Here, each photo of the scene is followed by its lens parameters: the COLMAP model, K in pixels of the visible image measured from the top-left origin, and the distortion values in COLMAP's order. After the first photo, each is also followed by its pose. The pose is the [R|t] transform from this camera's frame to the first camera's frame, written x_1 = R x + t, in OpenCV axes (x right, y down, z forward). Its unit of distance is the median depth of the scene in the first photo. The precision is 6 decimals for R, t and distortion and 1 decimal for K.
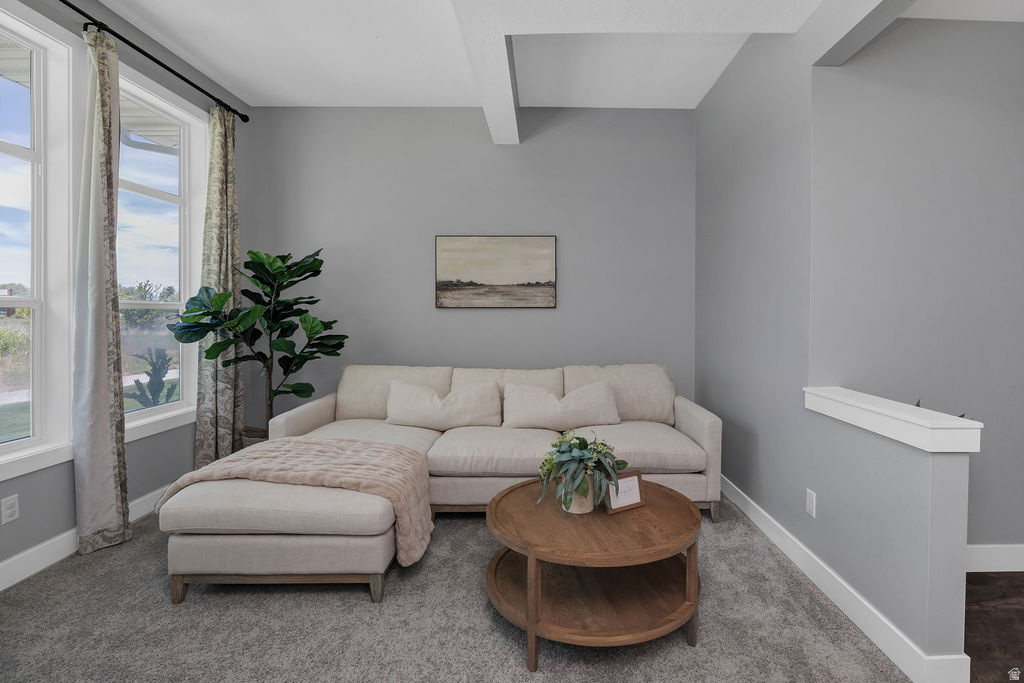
lens RADIAL K [[496.3, 0, 490.3], [0, 496.3, 320.4], [0, 0, 1]] dist [-0.012296, 0.001021]
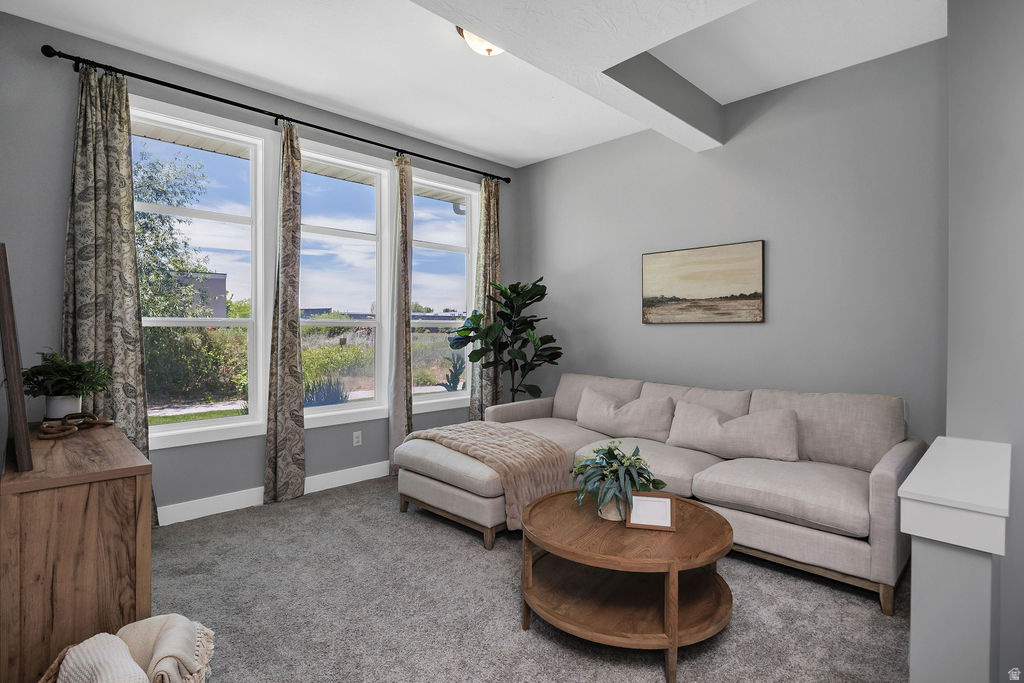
lens RADIAL K [[513.4, 0, 510.5], [0, 513.4, 335.0], [0, 0, 1]] dist [0.000745, 0.000225]
pose [[0.700207, 0.006250, -0.713912, 0.519560], [-0.008095, 0.999967, 0.000814, -0.000125], [0.713894, 0.005209, 0.700234, 0.057813]]
